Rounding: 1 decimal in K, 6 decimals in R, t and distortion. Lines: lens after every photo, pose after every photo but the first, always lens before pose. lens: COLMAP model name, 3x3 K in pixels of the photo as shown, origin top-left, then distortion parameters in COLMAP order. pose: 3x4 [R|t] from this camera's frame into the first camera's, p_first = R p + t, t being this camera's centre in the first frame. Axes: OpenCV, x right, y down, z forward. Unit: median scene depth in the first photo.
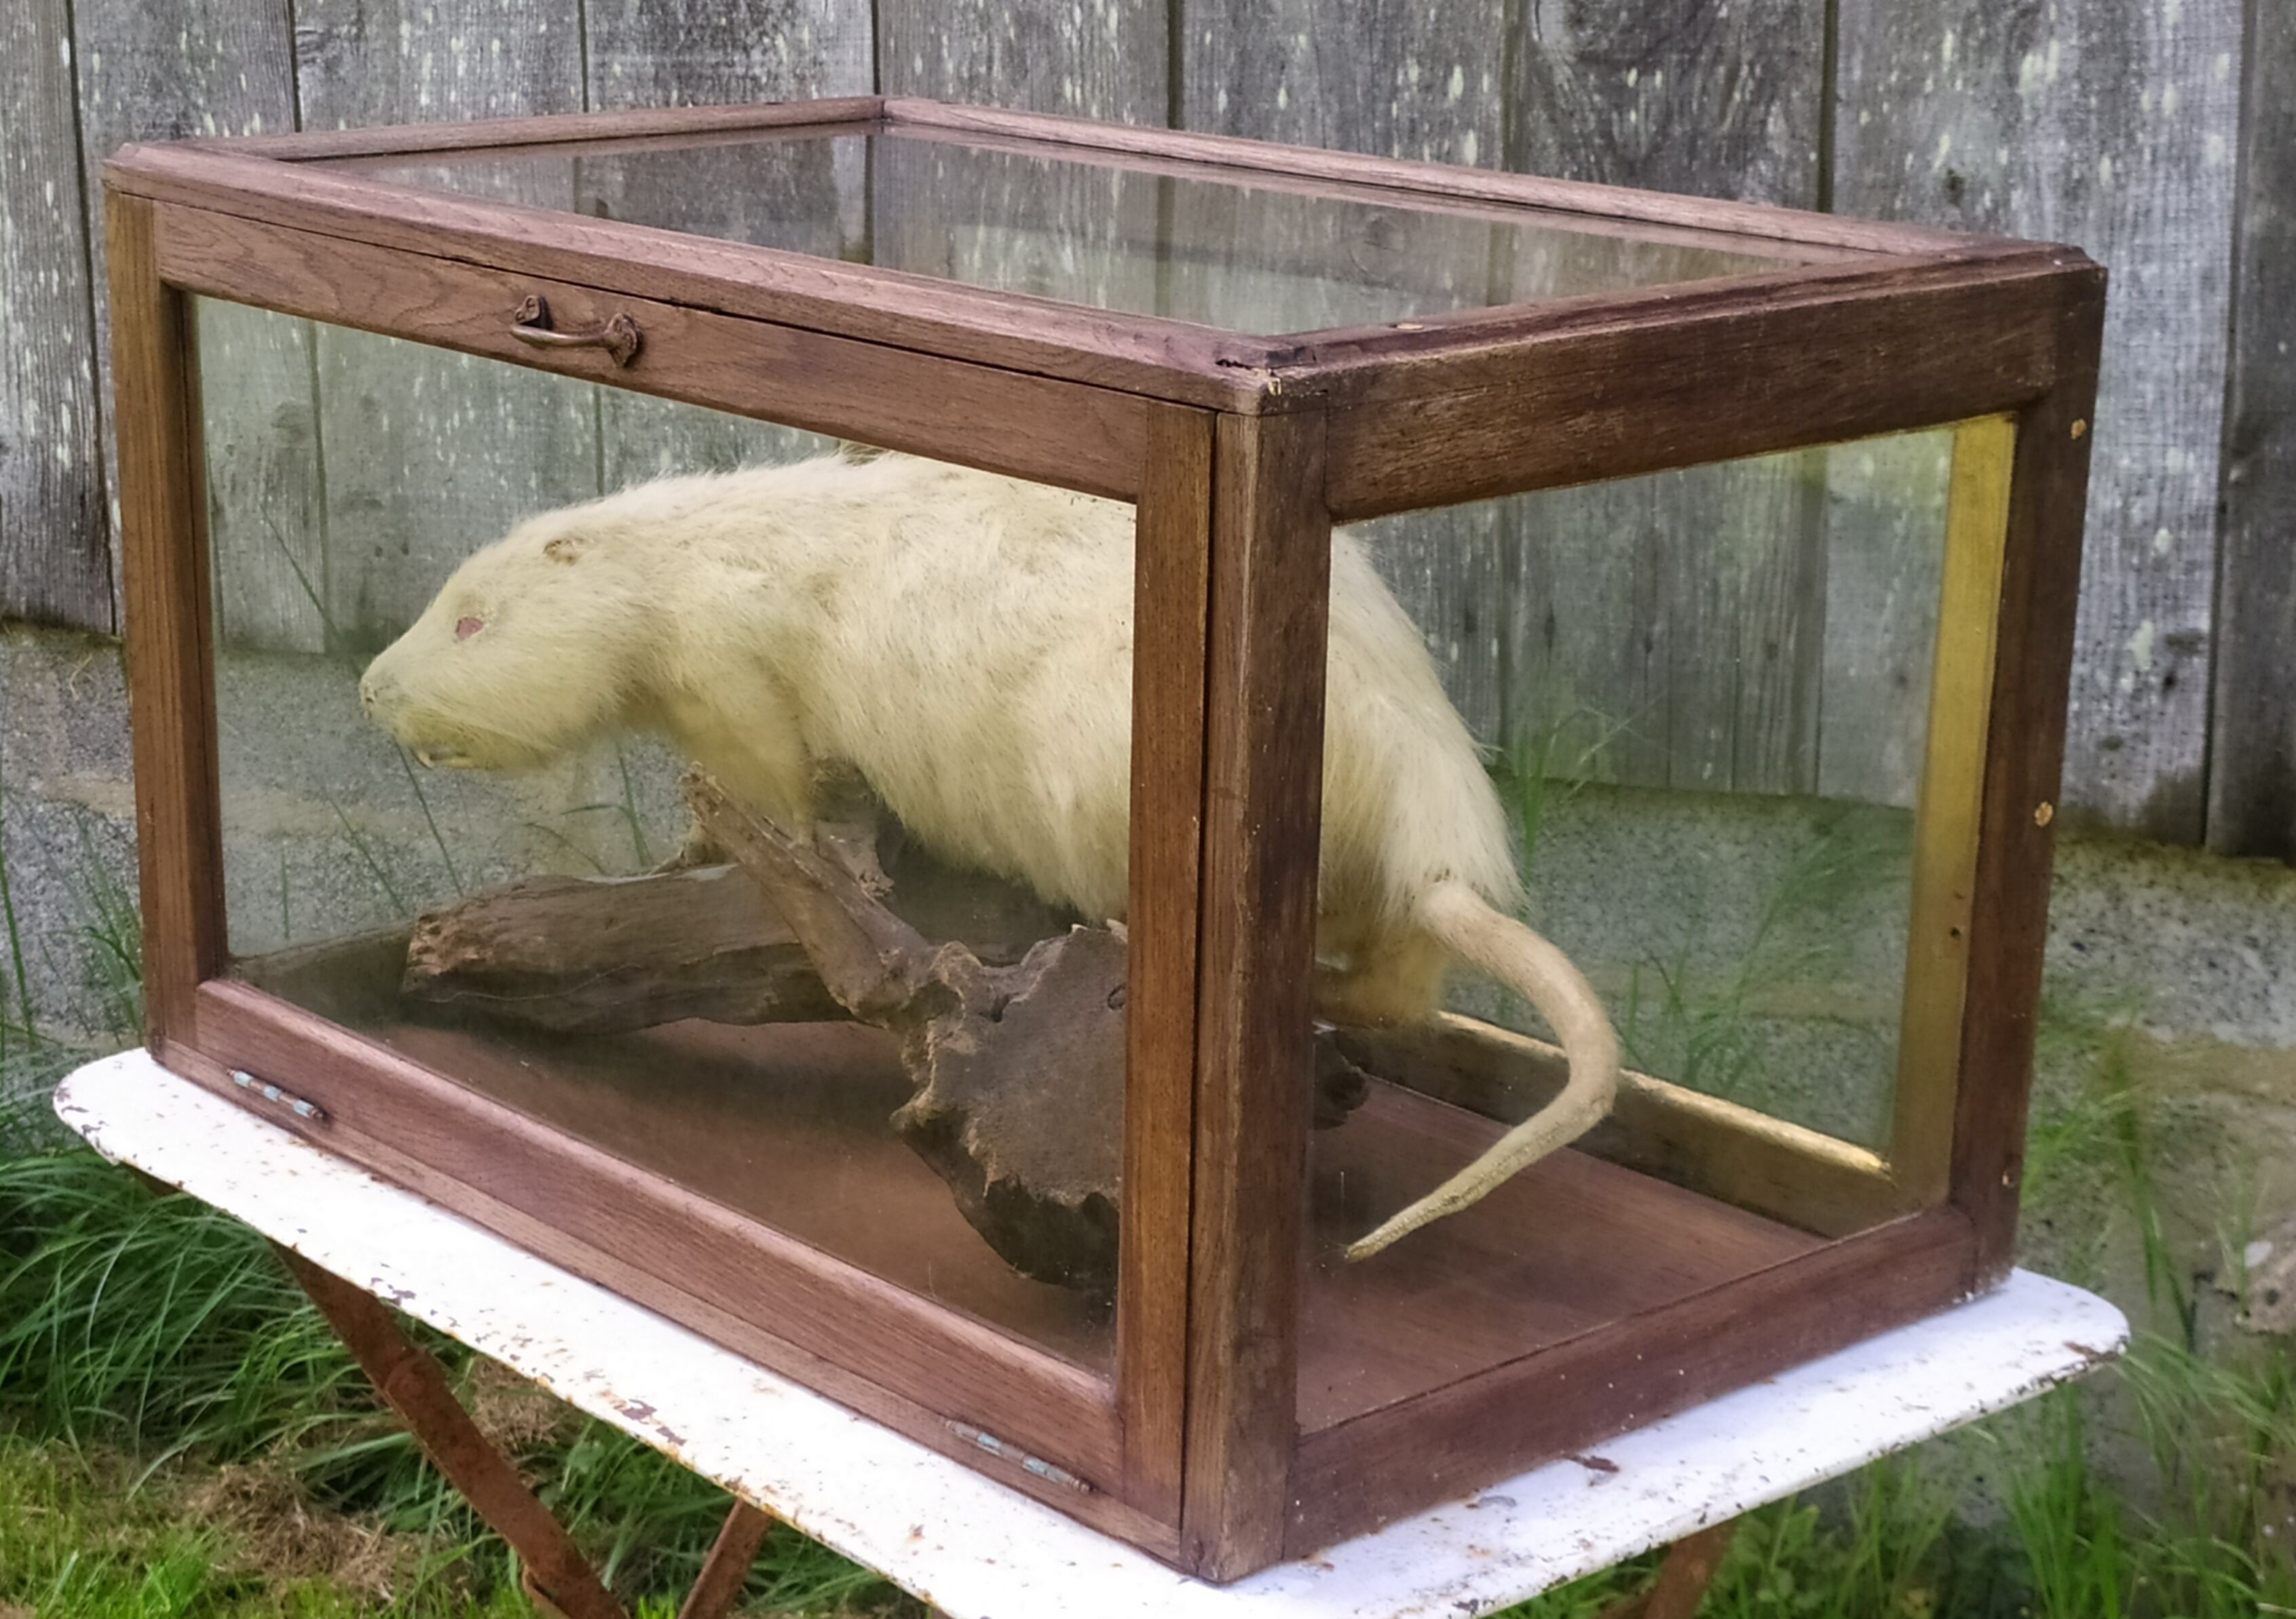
lens RADIAL K [[4046.7, 0, 1094.1], [0, 4046.7, 990.1], [0, 0, 1]] dist [0.018948, 0.000000]
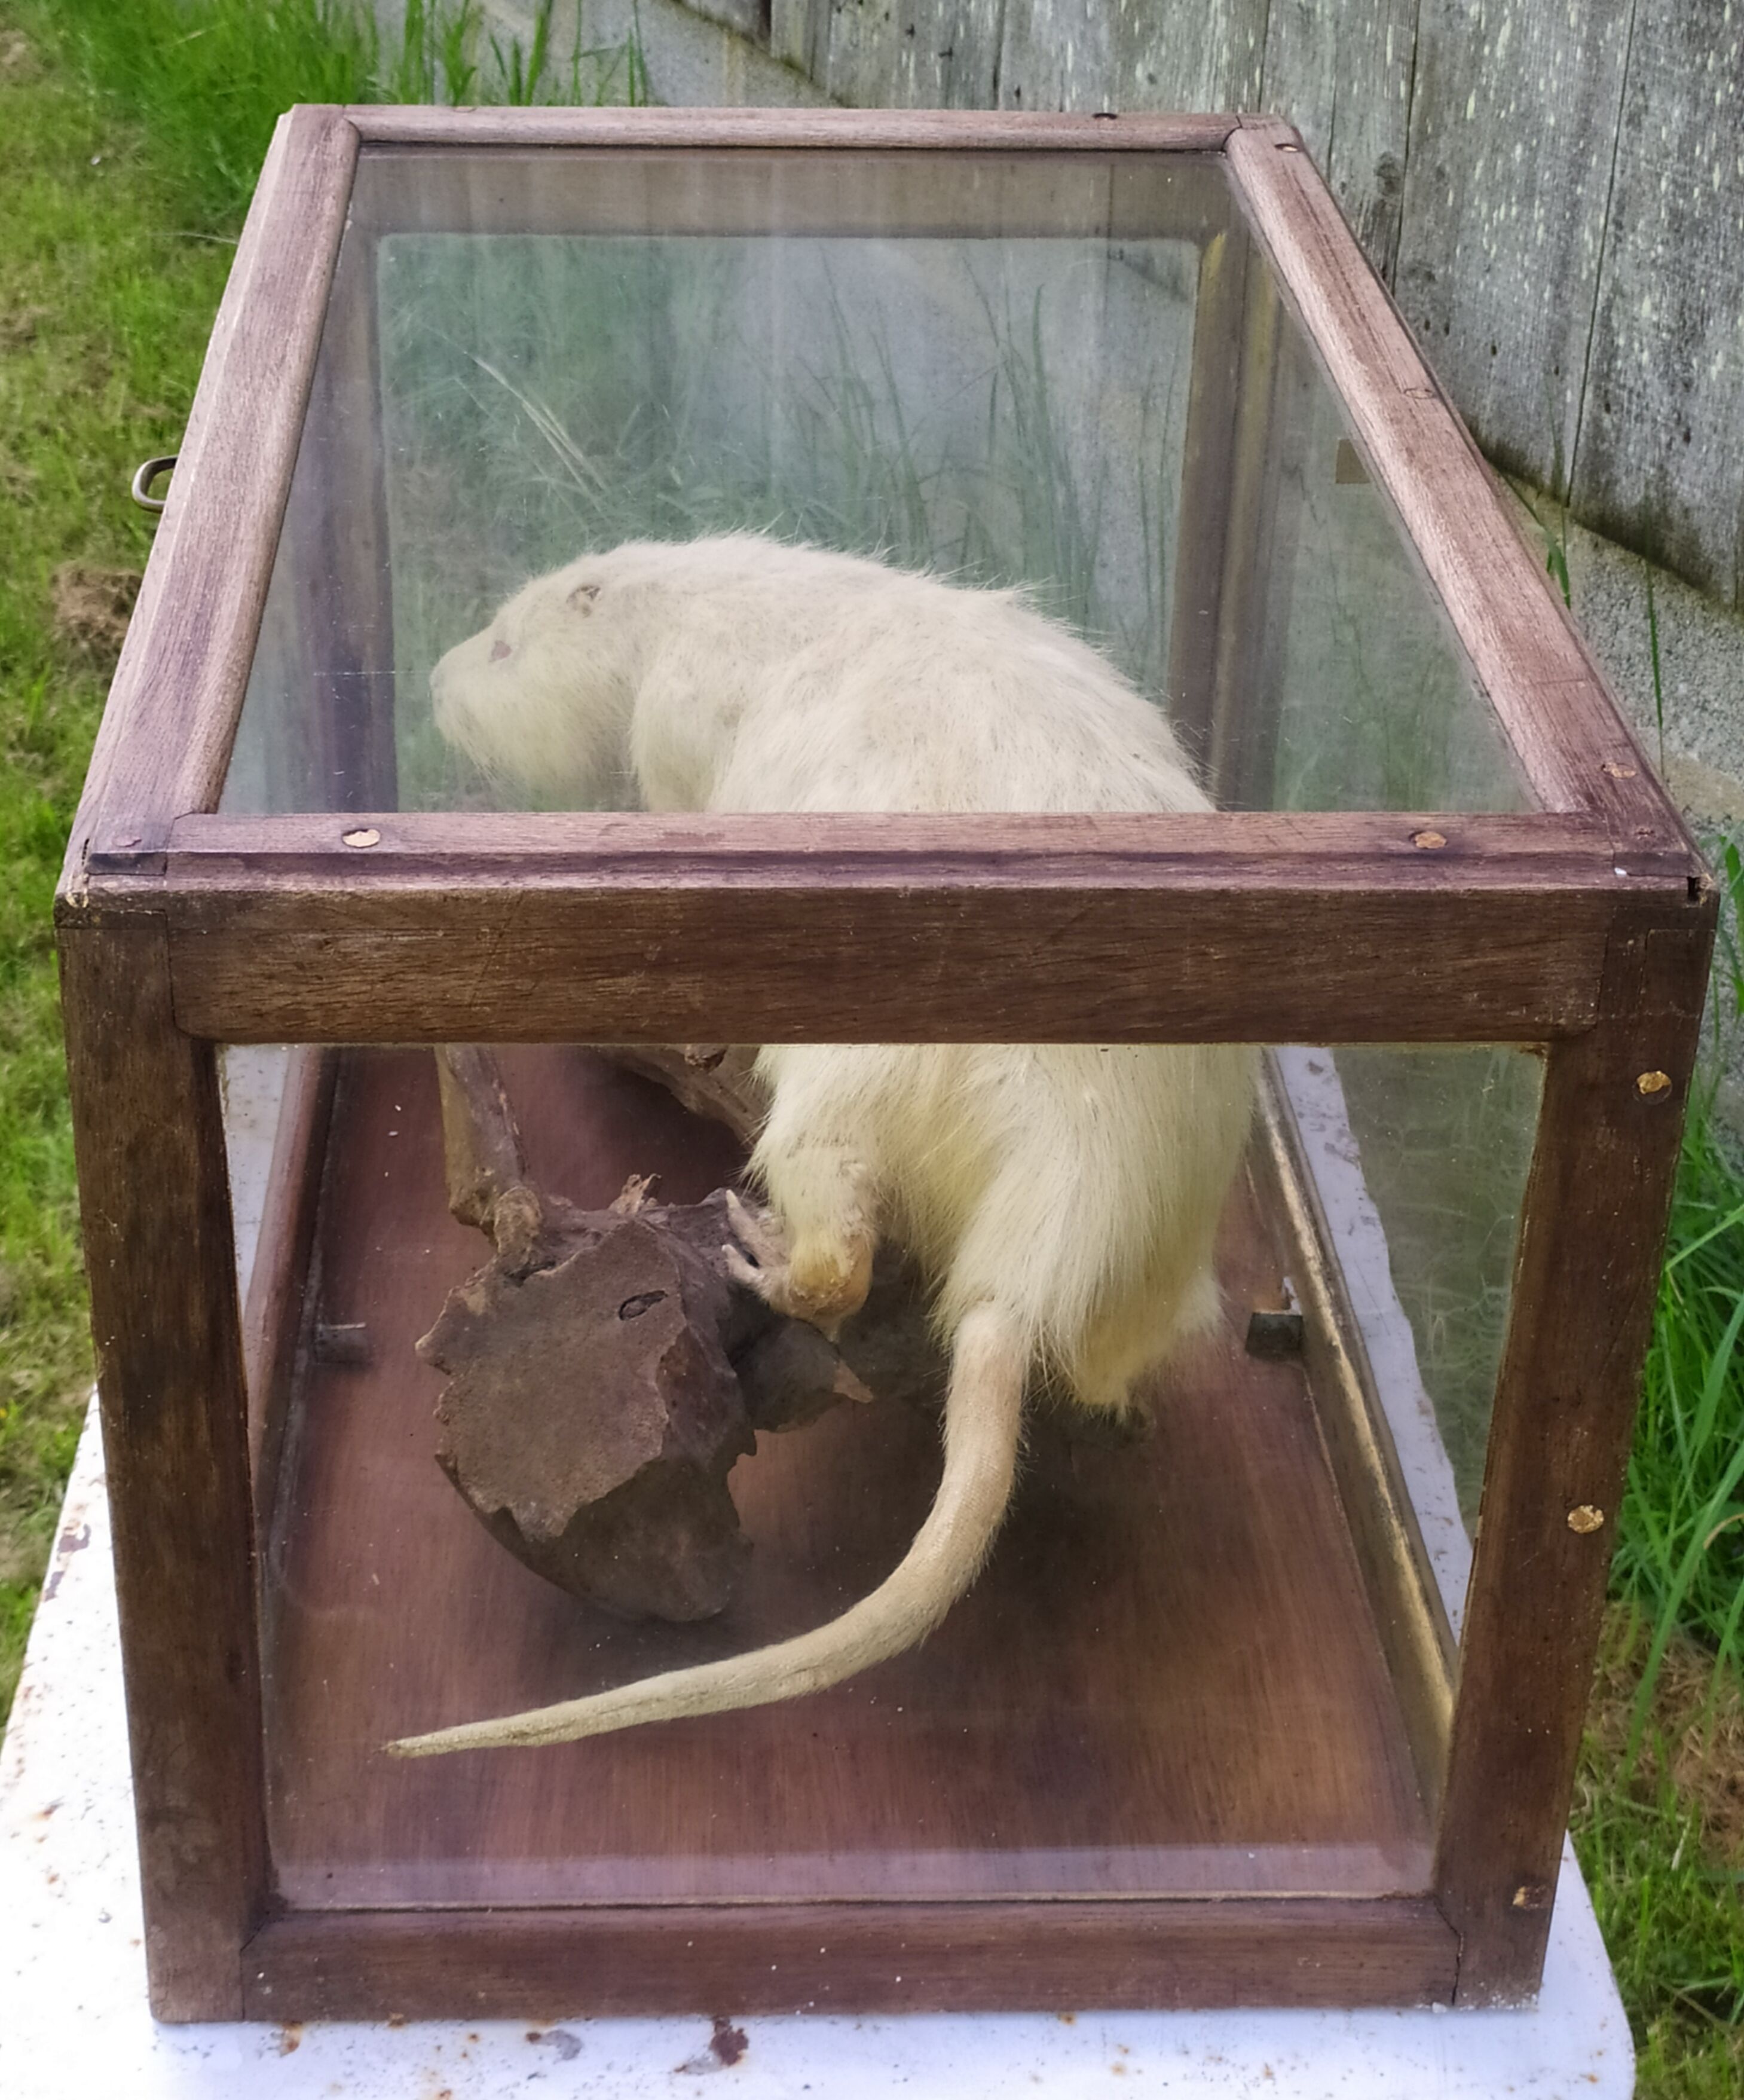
lens RADIAL K [[3604.9, 0, 866.3], [0, 3604.9, 1034.4], [0, 0, 1]] dist [0.008242, 0.000000]
pose [[0.780205, 0.318963, -0.538092, 0.414834], [-0.206087, 0.943271, 0.260323, -0.248220], [0.590600, -0.092212, 0.801679, 0.342915]]
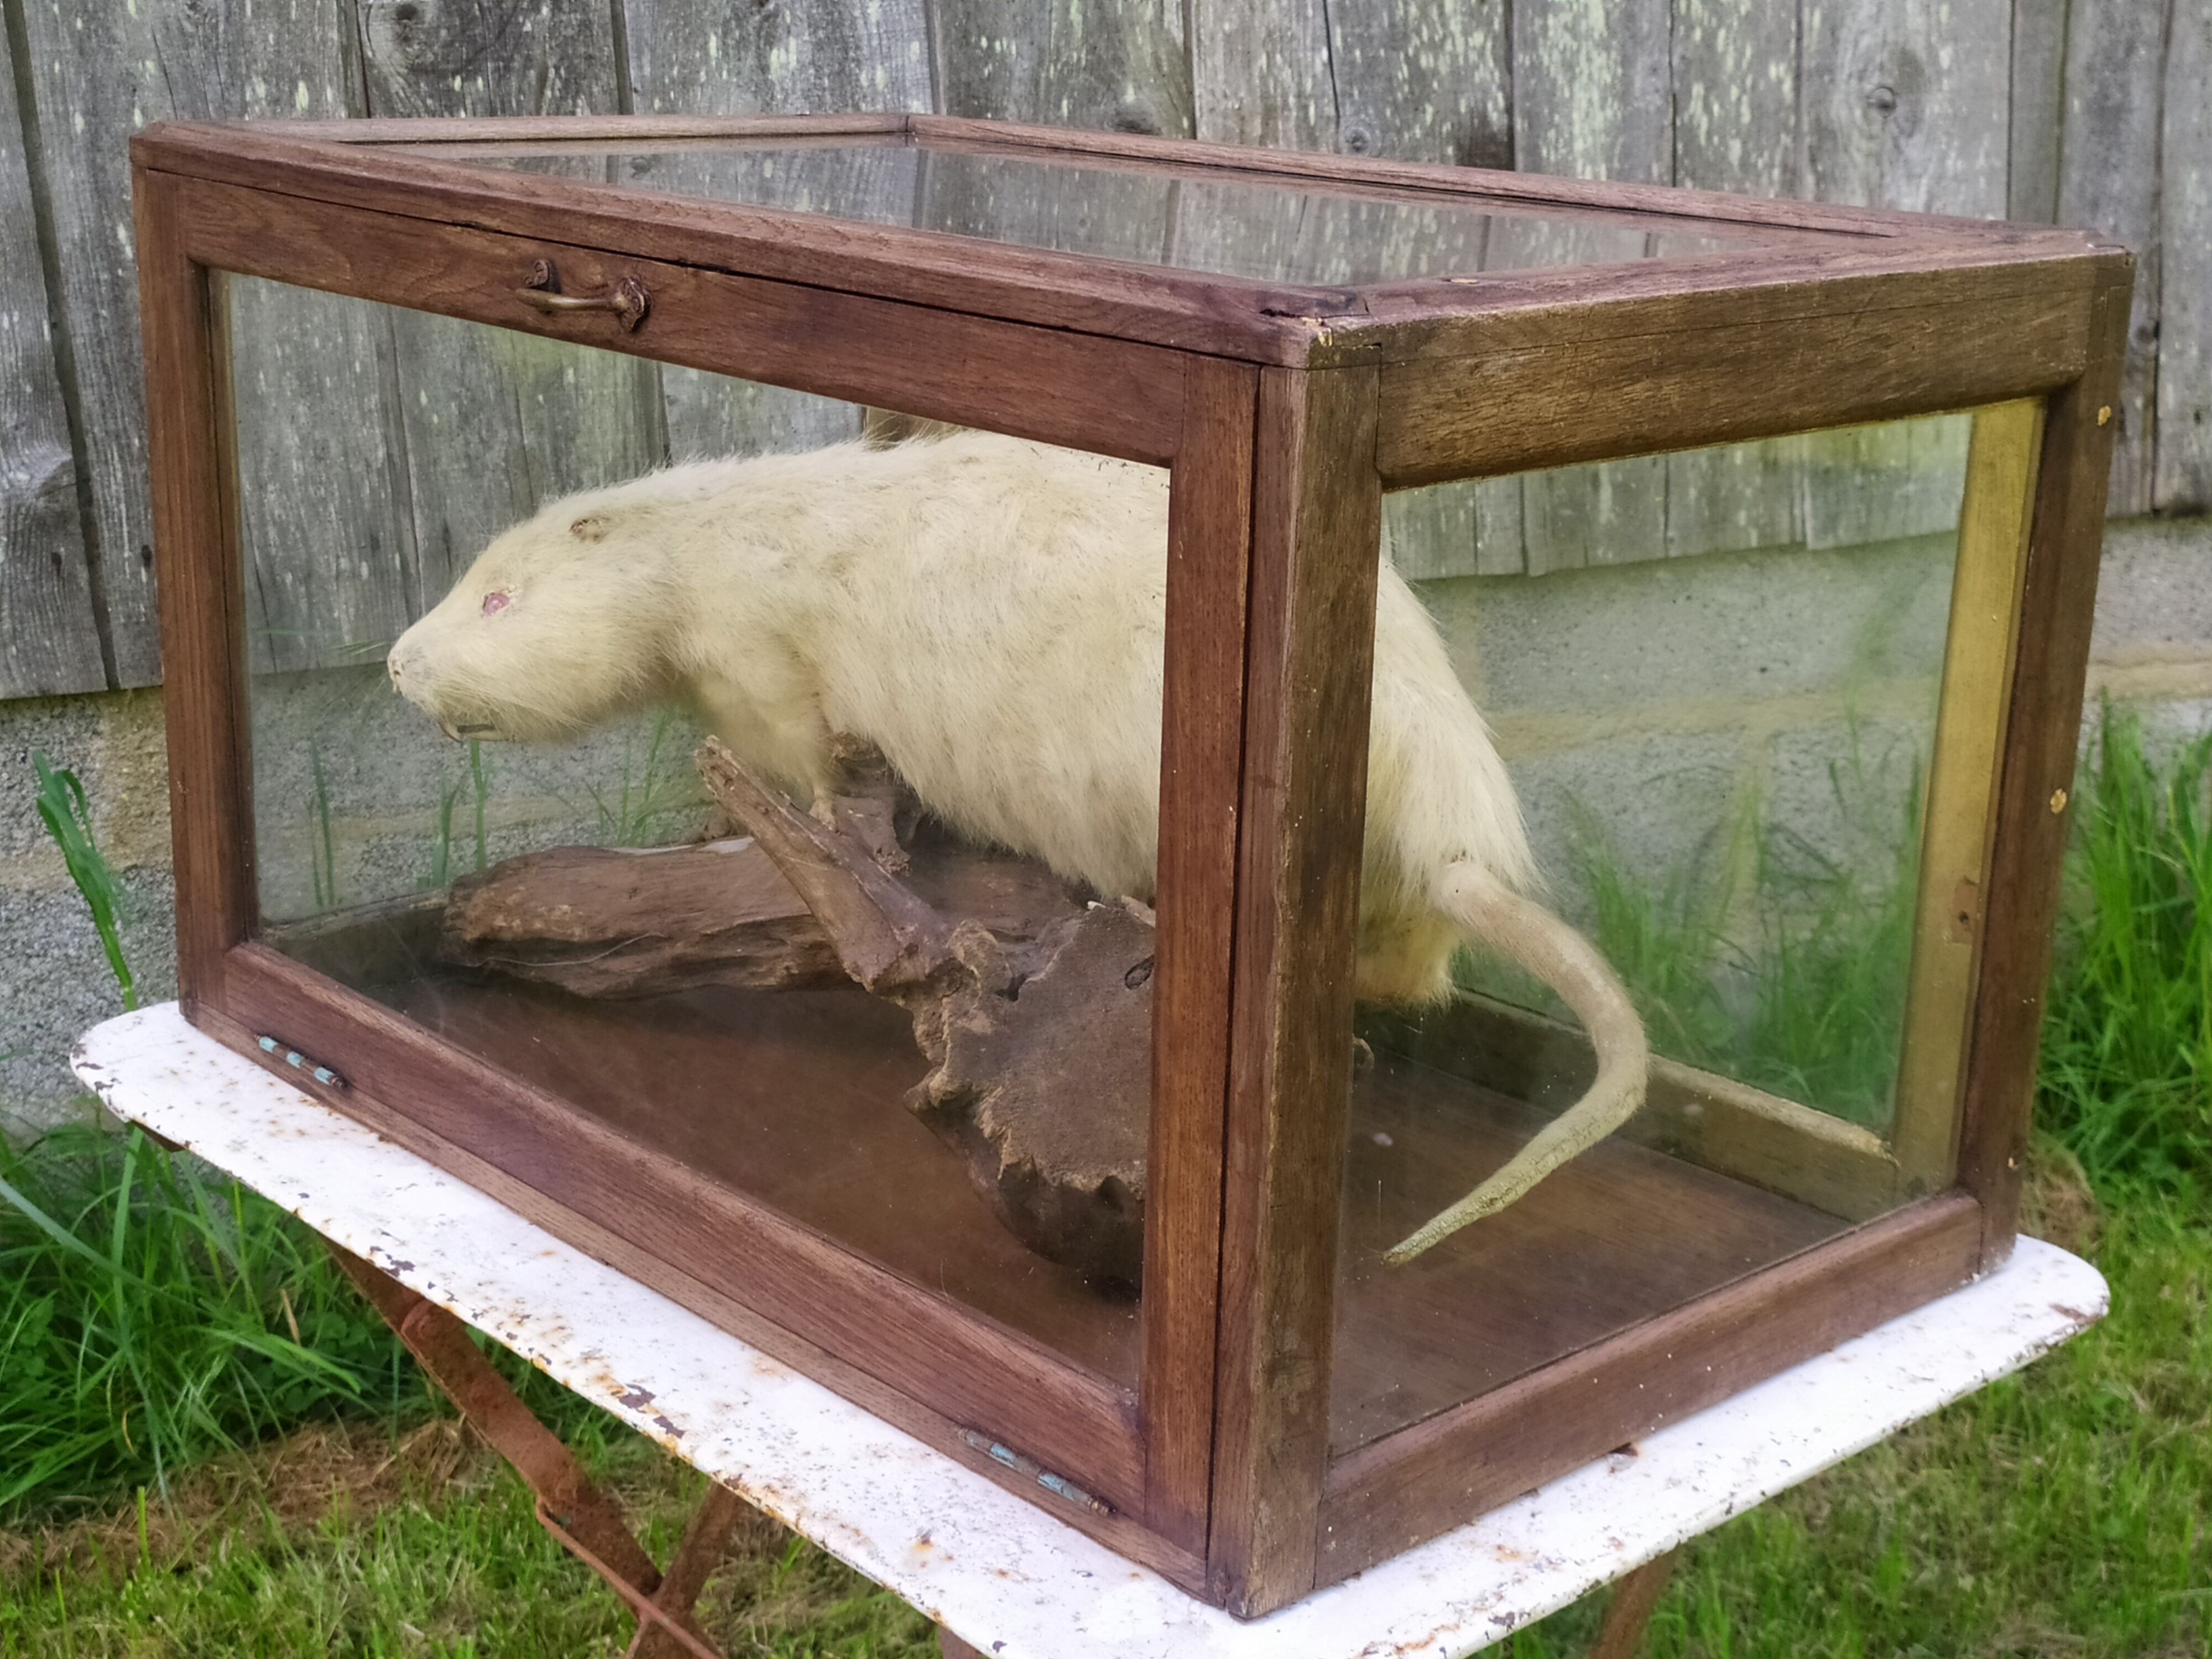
lens RADIAL K [[3130.7, 0, 1233.4], [0, 3130.7, 875.4], [0, 0, 1]] dist [0.030064, 0.000000]
pose [[0.998782, 0.005707, 0.049011, -0.007030], [-0.005236, 0.999939, -0.009728, -0.014608], [-0.049064, 0.009459, 0.998751, 0.208501]]
